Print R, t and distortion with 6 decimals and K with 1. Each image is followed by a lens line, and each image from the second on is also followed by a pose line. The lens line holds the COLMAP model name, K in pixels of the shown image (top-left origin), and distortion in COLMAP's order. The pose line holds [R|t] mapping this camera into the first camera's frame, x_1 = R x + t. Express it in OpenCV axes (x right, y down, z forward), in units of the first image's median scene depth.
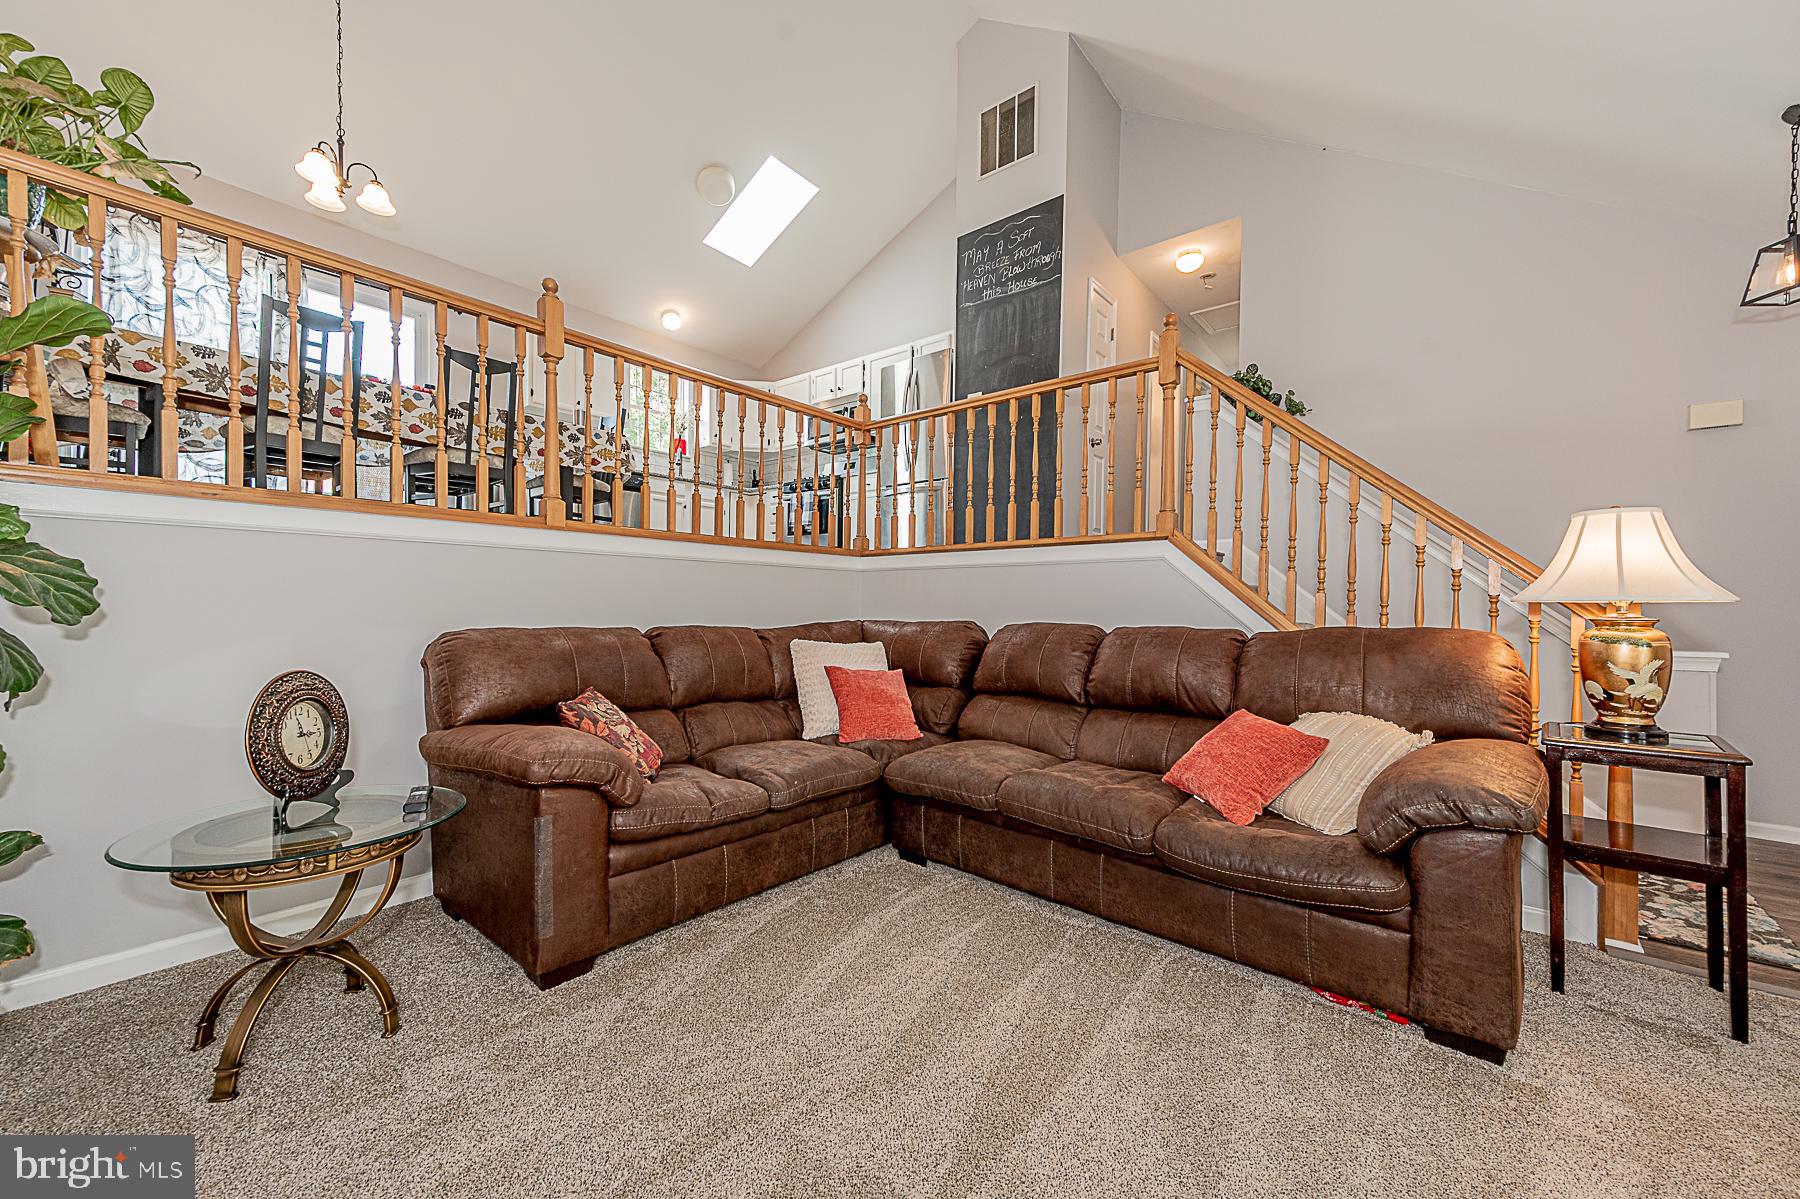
lens RADIAL K [[694.1, 0, 903.8], [0, 694.1, 599.3], [0, 0, 1]] dist [0.048131, -0.010587]
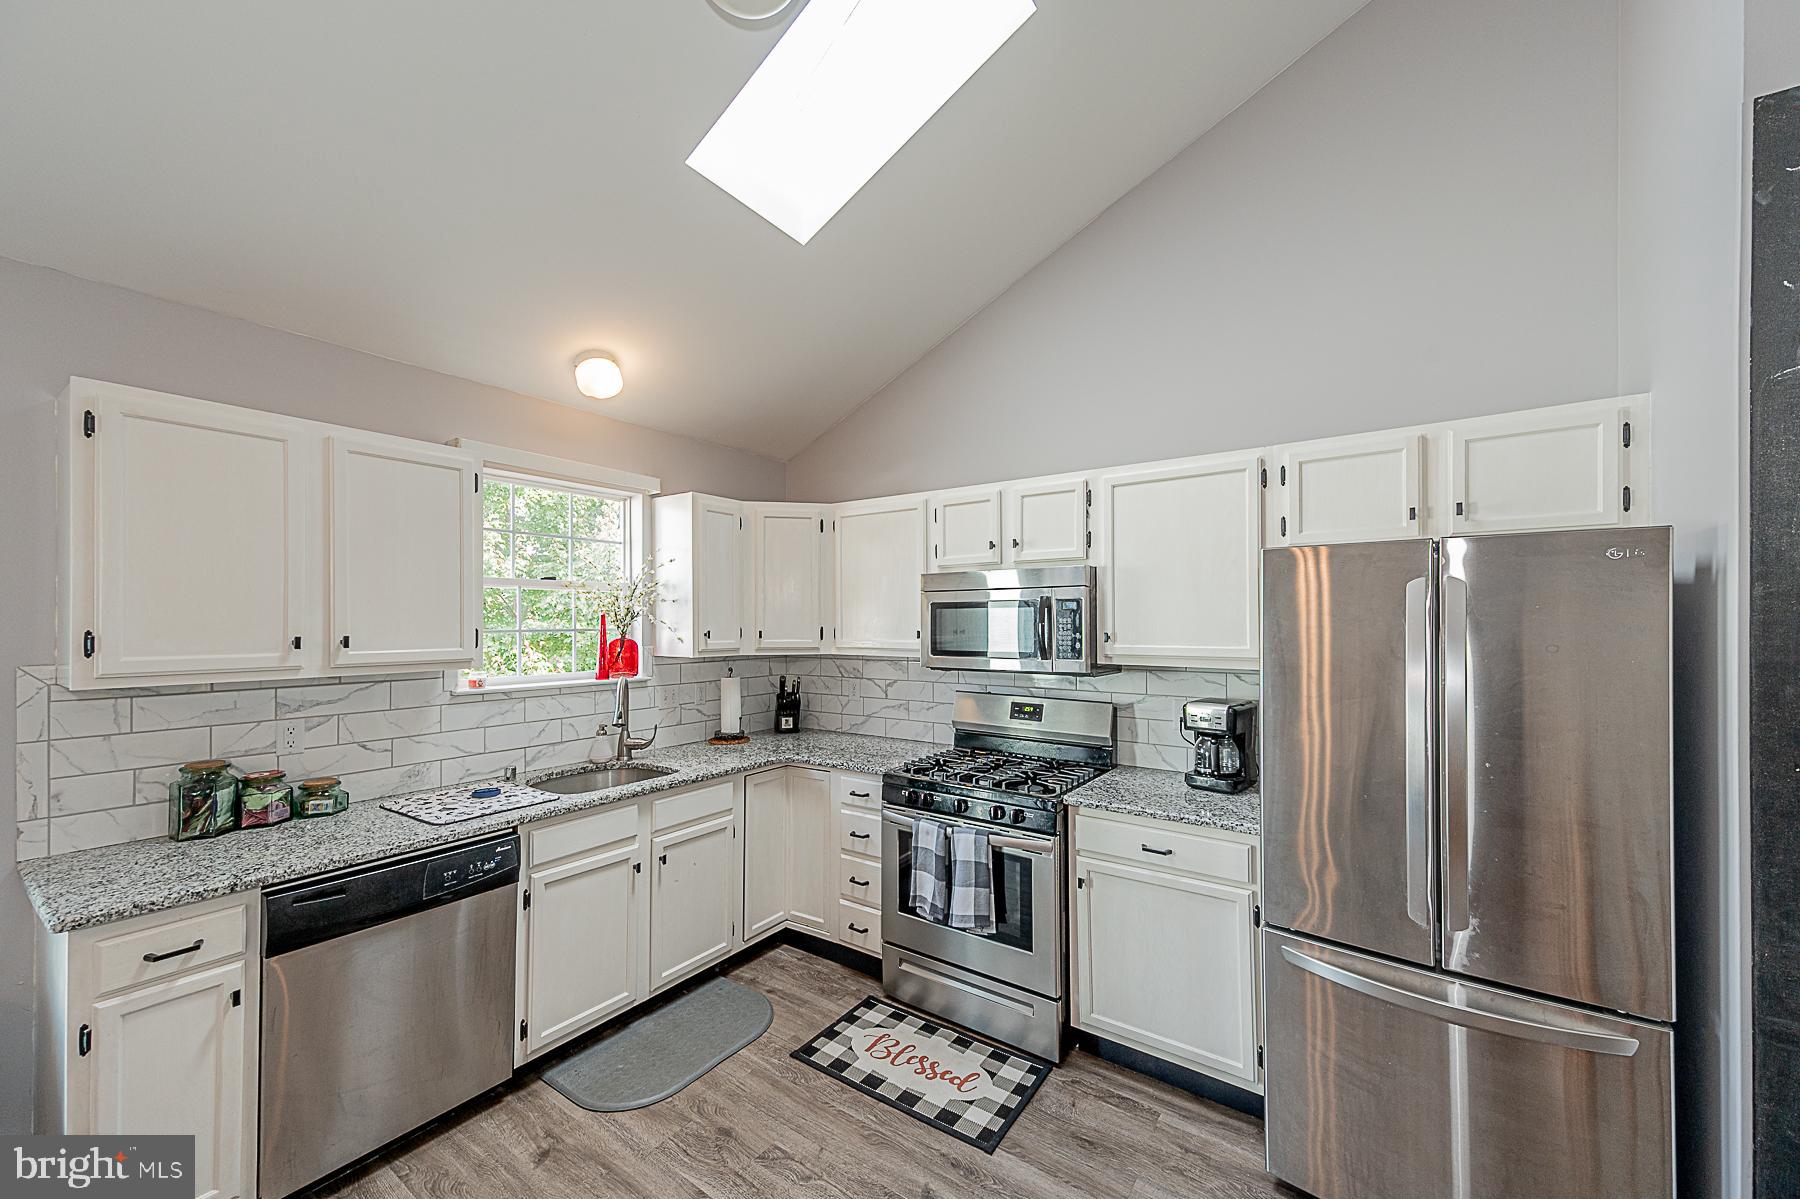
lens RADIAL K [[681.4, 0, 900.0], [0, 681.4, 599.5], [0, 0, 1]] dist [0.044586, -0.000123]
pose [[0.997543, -0.010448, 0.069269, -0.199269], [0.011115, 0.999895, -0.009253, -0.279058], [-0.069166, 0.010000, 0.997555, 0.632078]]
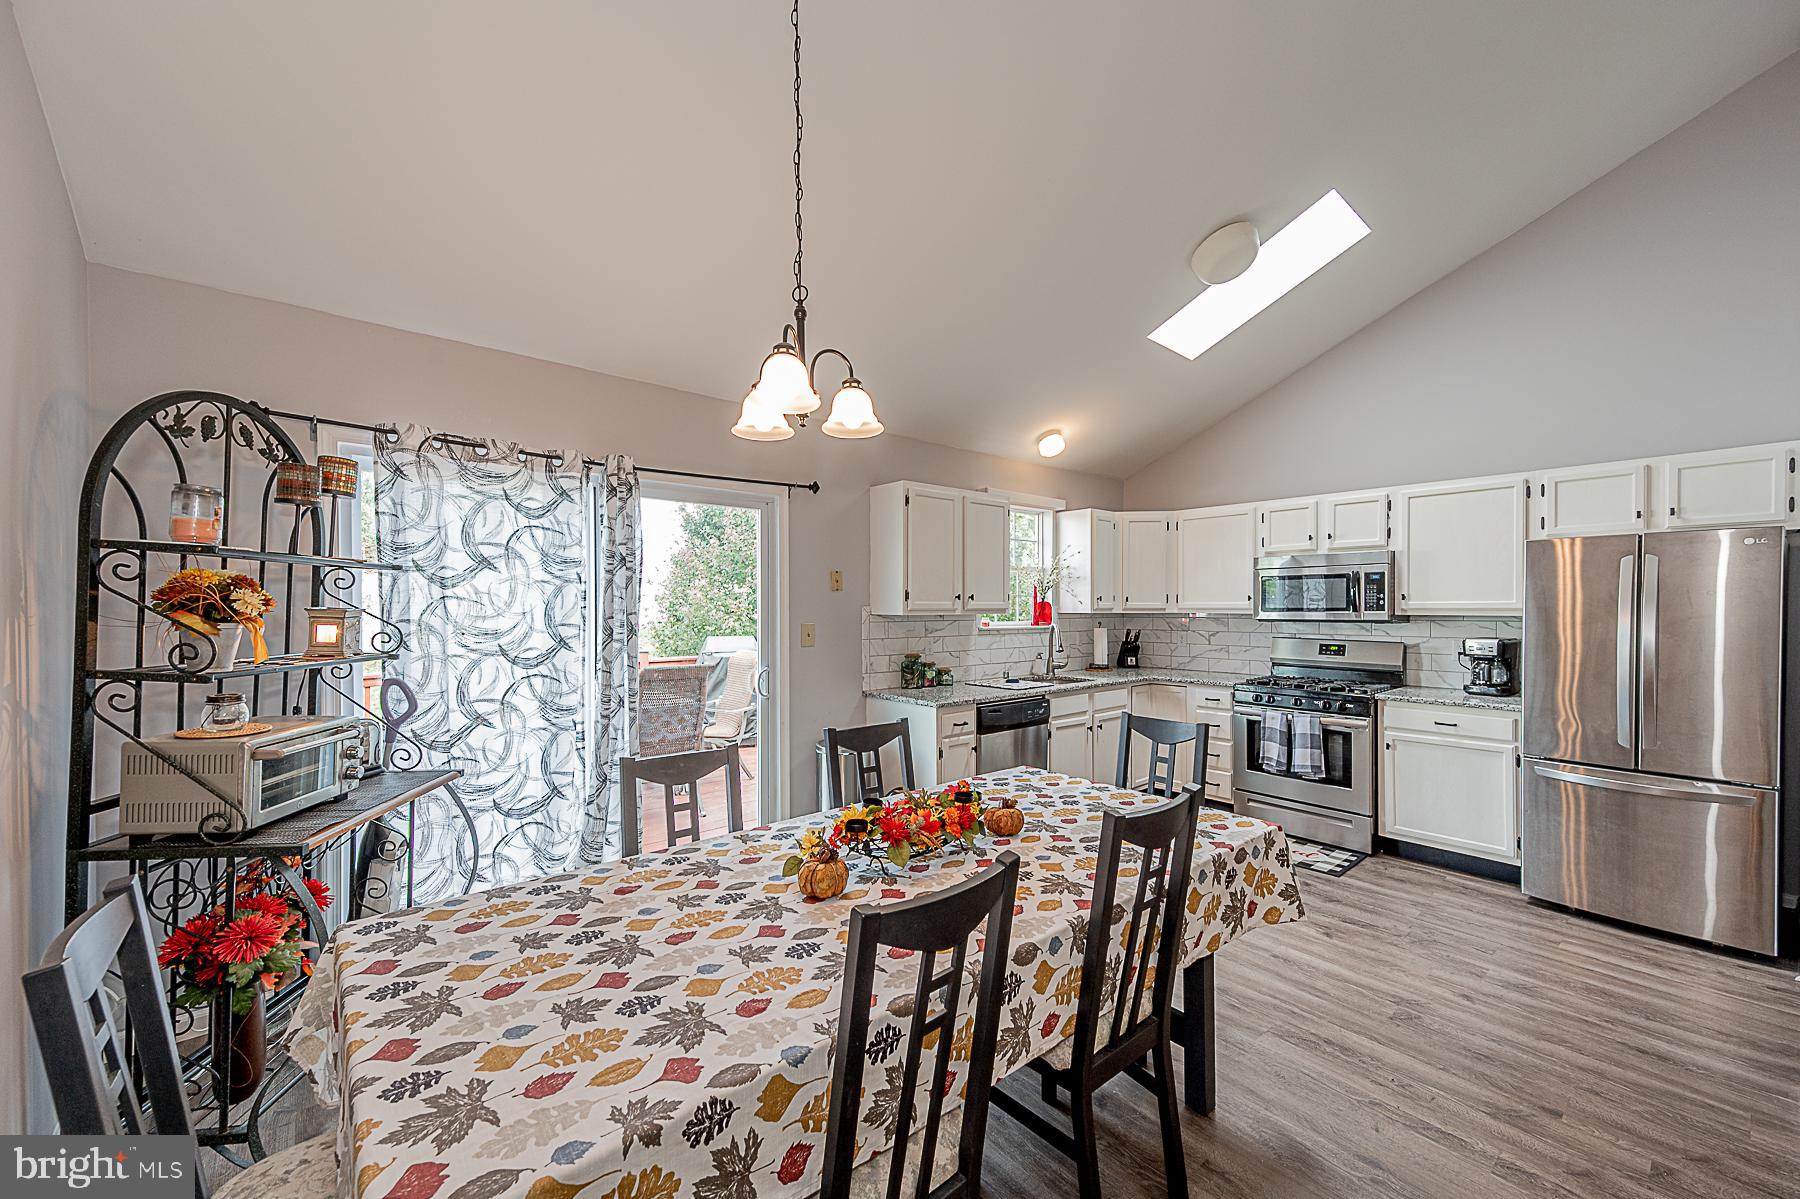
lens RADIAL K [[694.1, 0, 903.8], [0, 694.1, 599.3], [0, 0, 1]] dist [0.048131, -0.010587]
pose [[0.986712, -0.014117, -0.161867, -0.388518], [0.015958, 0.999822, 0.010078, -0.270860], [0.161696, -0.012527, 0.986761, 0.326312]]
